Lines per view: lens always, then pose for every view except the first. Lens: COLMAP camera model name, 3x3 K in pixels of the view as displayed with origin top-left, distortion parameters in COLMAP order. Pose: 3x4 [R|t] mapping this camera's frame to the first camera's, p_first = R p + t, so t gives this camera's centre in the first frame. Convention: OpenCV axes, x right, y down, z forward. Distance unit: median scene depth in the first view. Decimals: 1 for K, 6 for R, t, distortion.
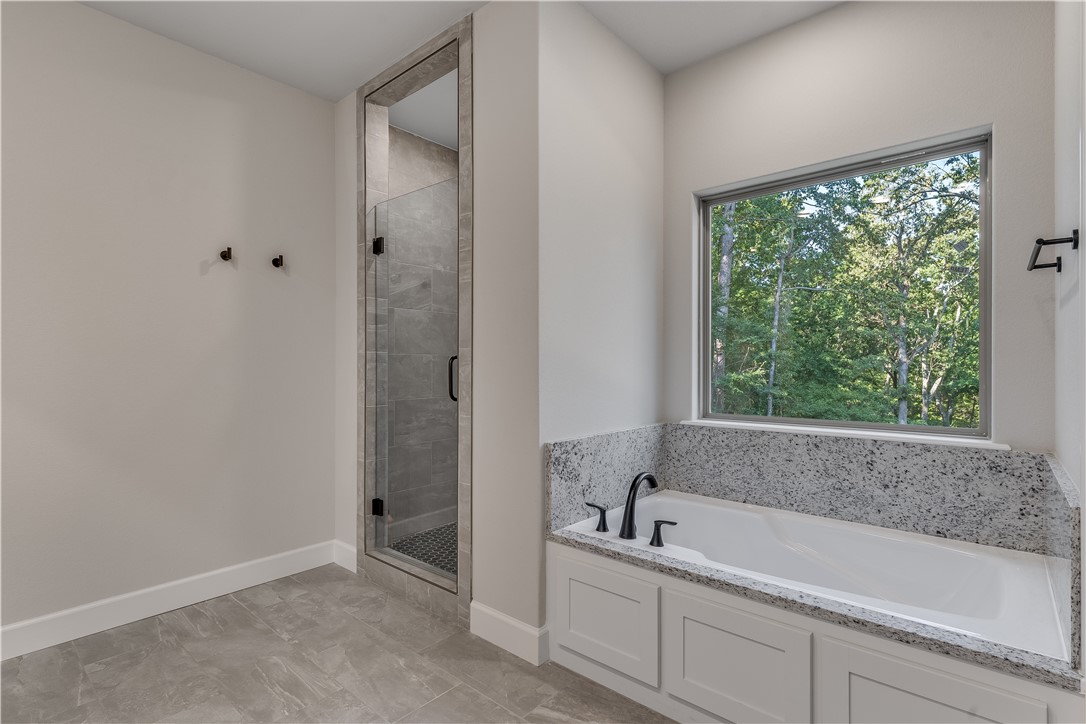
lens RADIAL K [[528.1, 0, 541.2], [0, 528.1, 361.5], [0, 0, 1]] dist [0.001106, 0.000109]
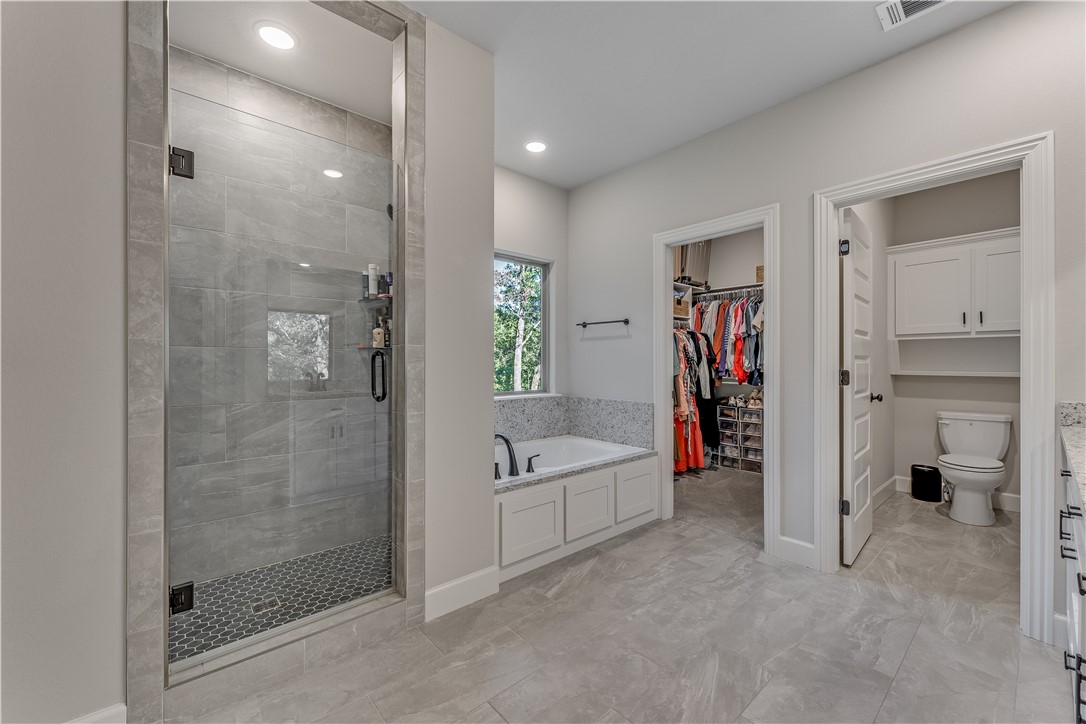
lens RADIAL K [[435.9, 0, 541.2], [0, 435.9, 362.3], [0, 0, 1]] dist [0.002497, 0.000109]
pose [[0.137631, -0.002972, 0.990479, -1.065743], [-0.003129, 0.999989, 0.003435, 0.003774], [-0.990479, -0.003572, 0.137620, 0.749432]]
